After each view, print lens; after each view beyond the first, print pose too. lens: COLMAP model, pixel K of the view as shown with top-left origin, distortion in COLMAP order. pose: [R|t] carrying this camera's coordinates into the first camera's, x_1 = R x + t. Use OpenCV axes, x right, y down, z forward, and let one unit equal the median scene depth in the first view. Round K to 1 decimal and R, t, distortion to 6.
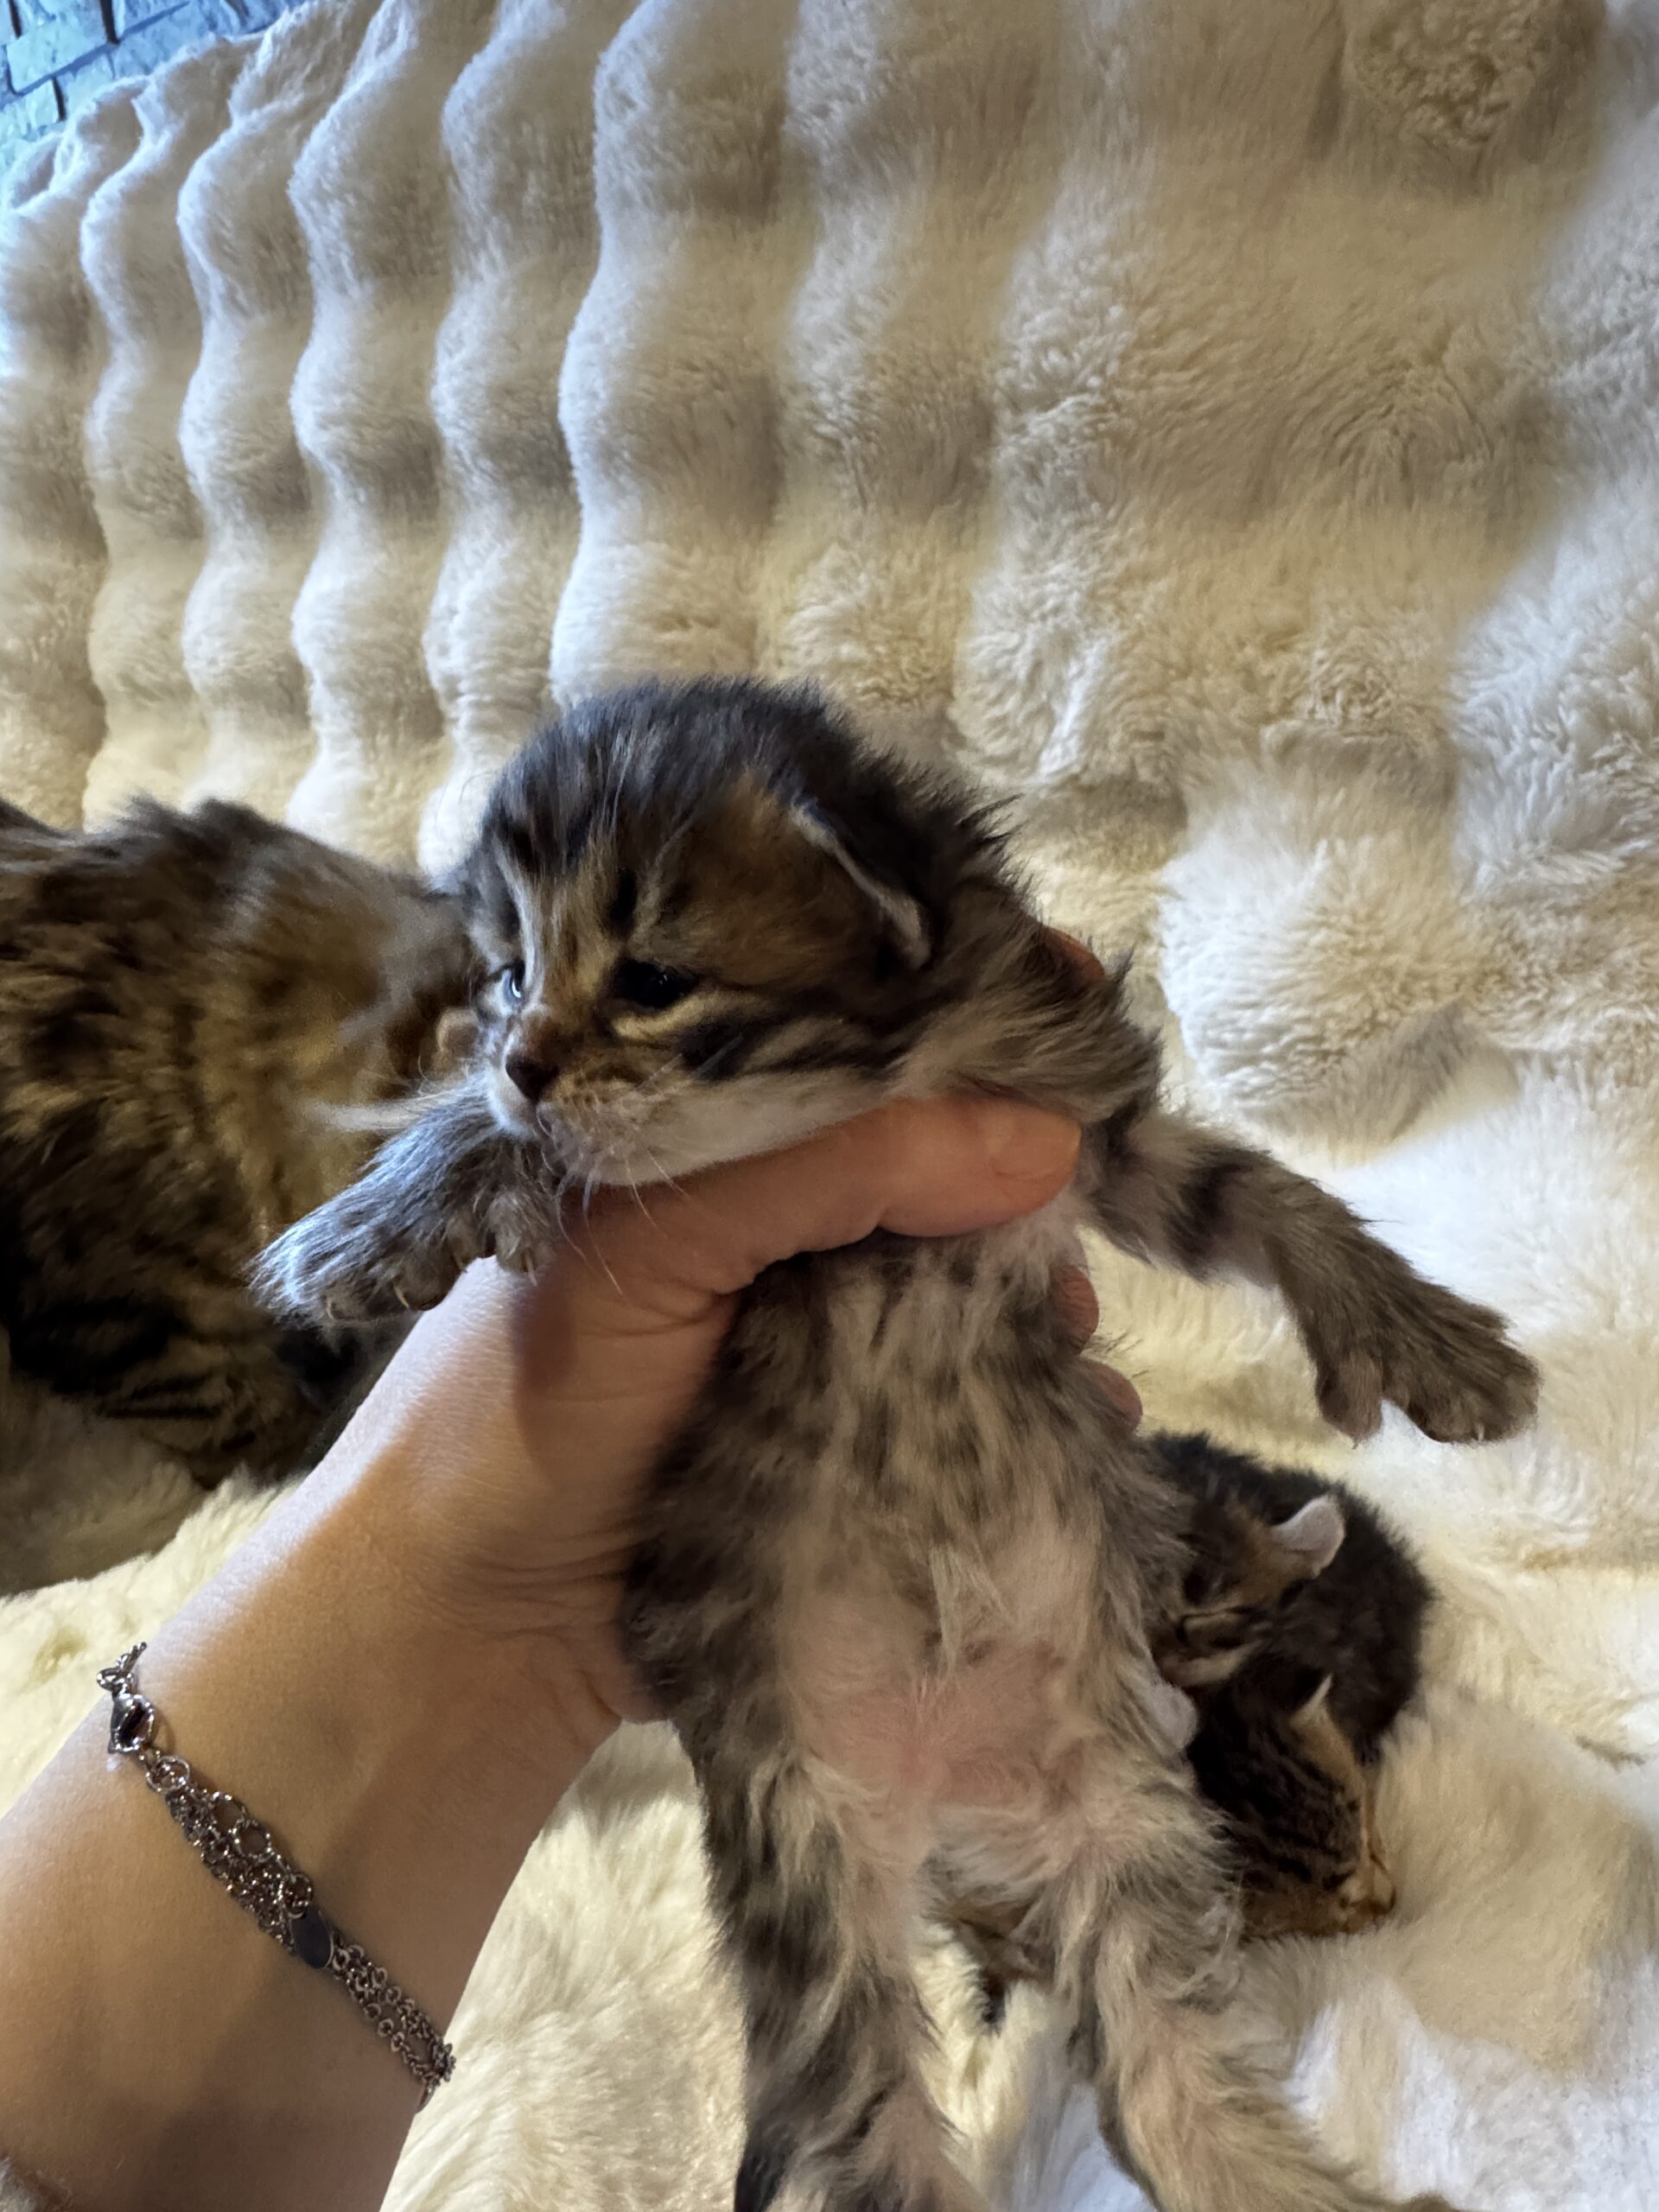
lens RADIAL K [[1227.2, 0, 829.5], [0, 1227.2, 1106.0], [0, 0, 1]] dist [-0.000776, -0.002793]
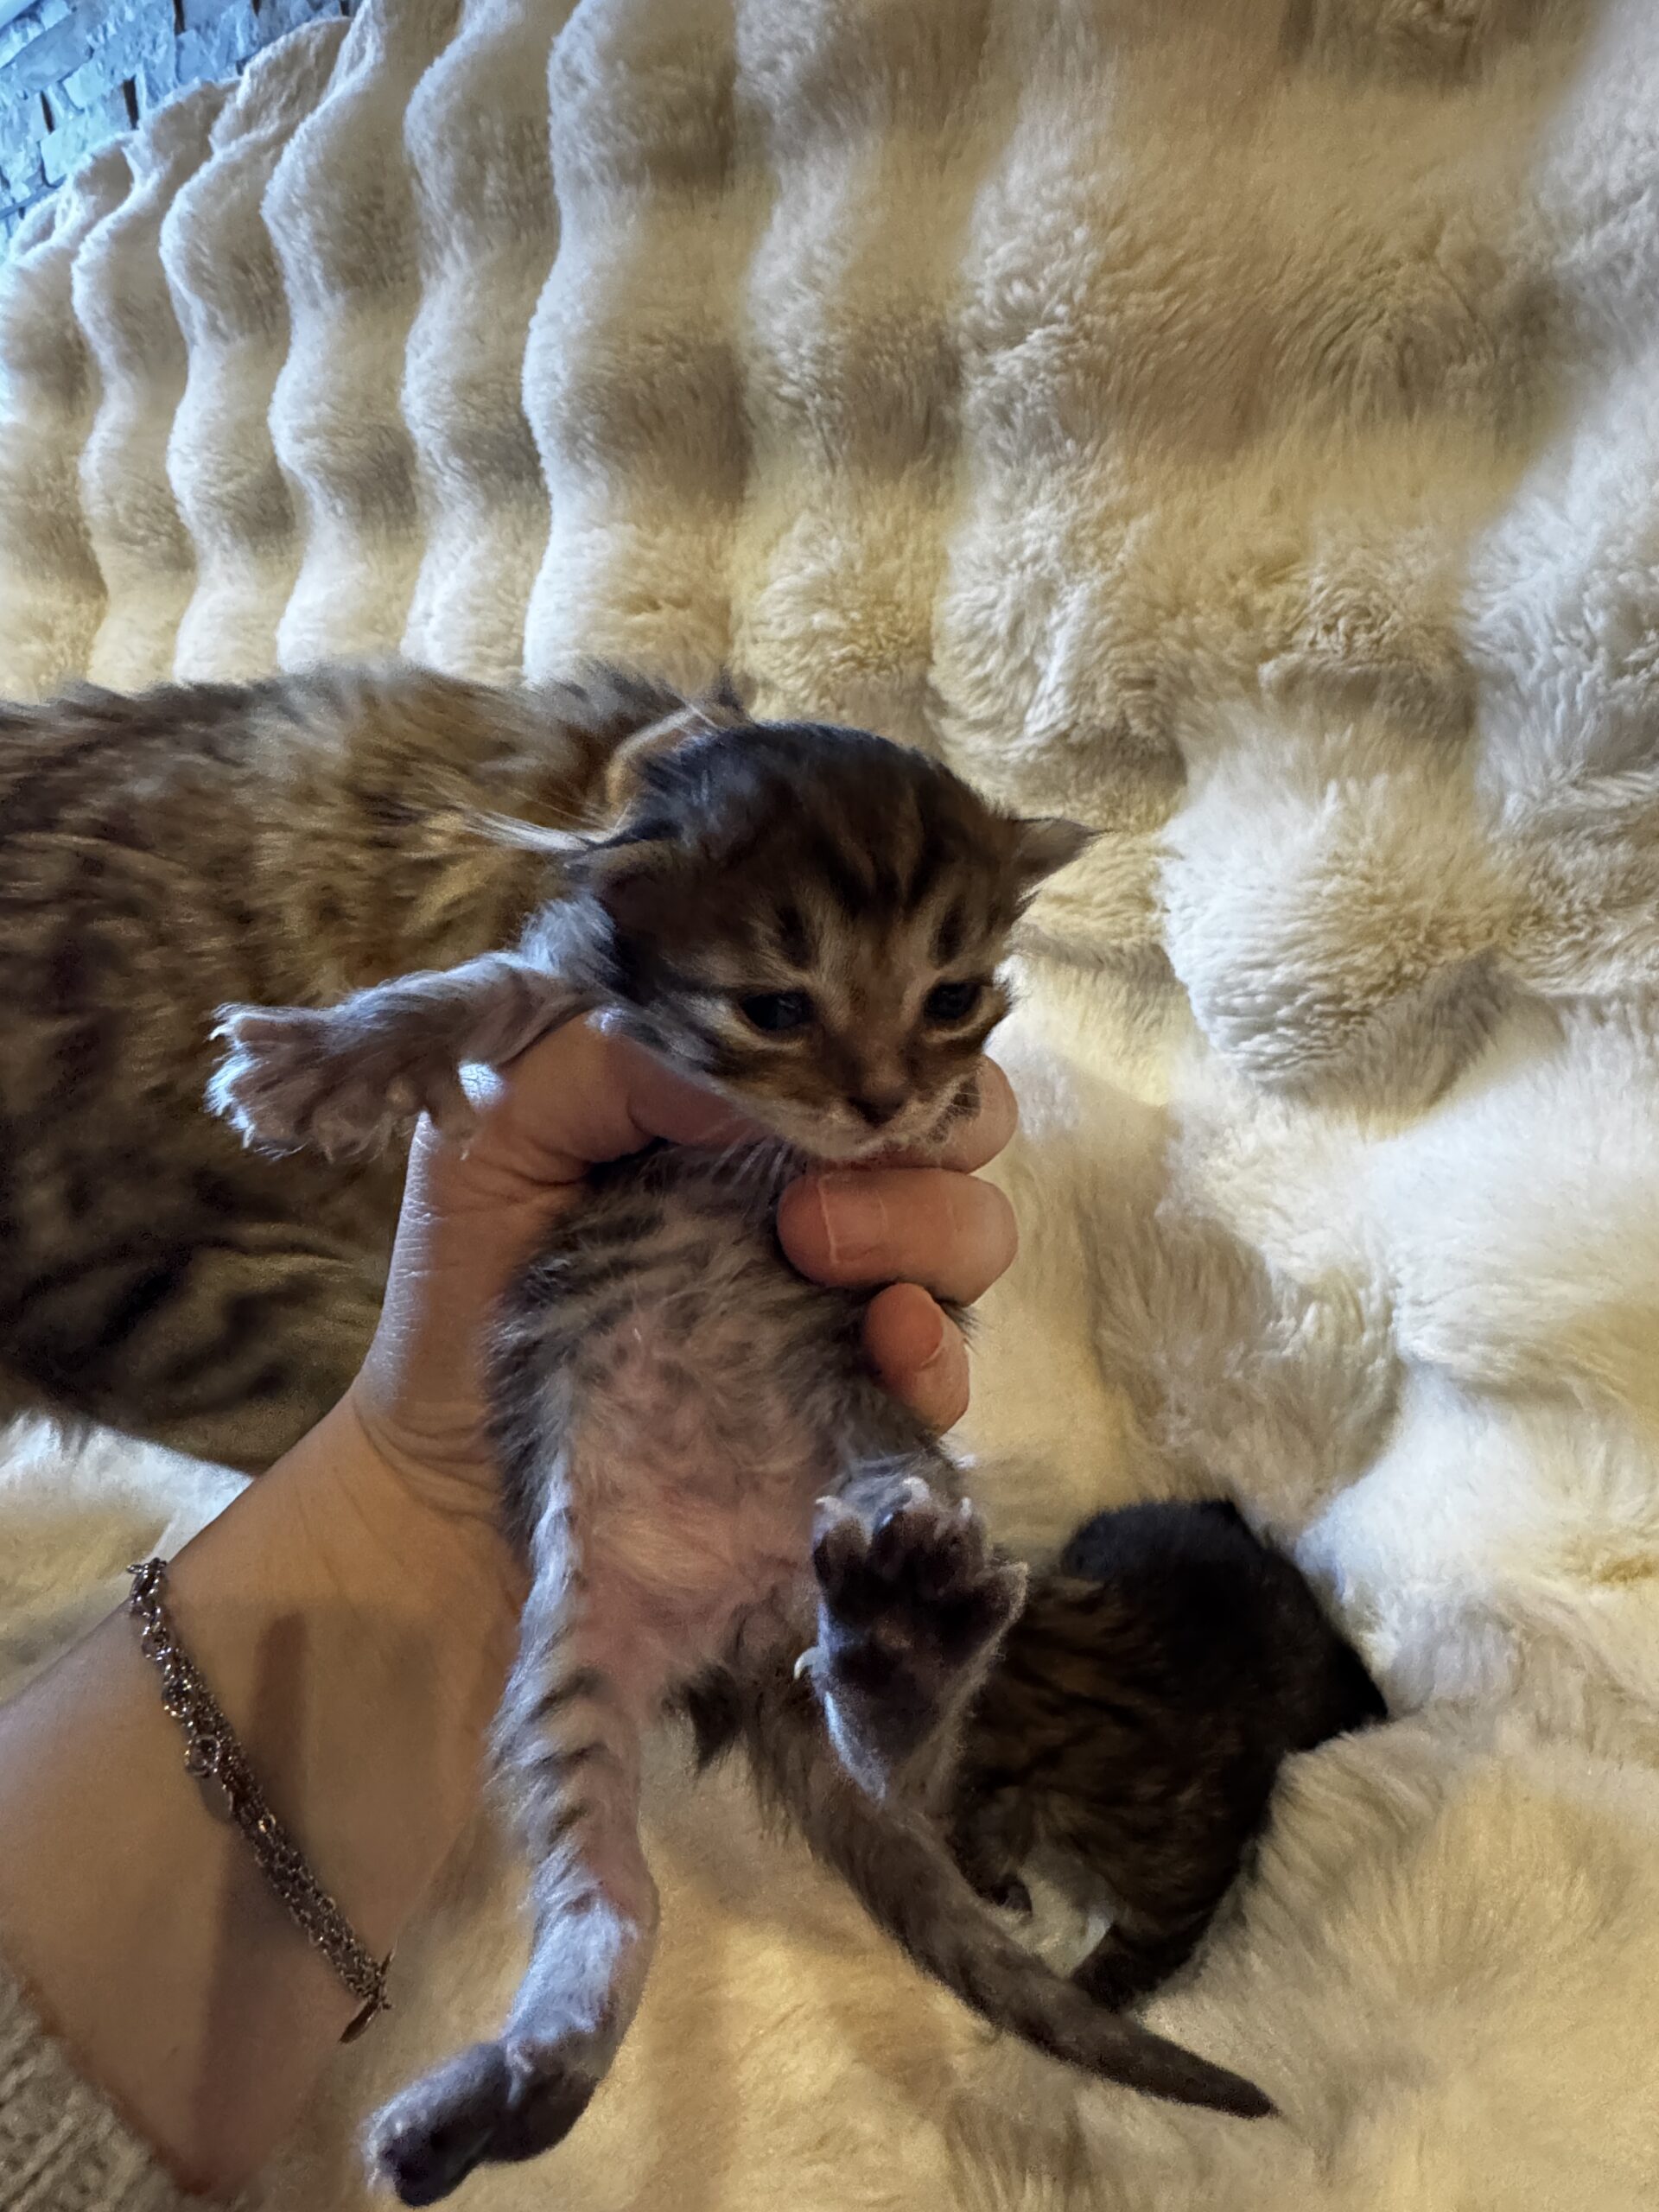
lens RADIAL K [[1227.2, 0, 829.5], [0, 1227.2, 1106.0], [0, 0, 1]] dist [-0.000776, -0.002793]
pose [[0.998399, -0.031906, -0.046711, 0.057284], [0.029939, 0.998660, -0.042215, 0.048703], [0.047995, 0.040749, 0.998016, 0.071035]]
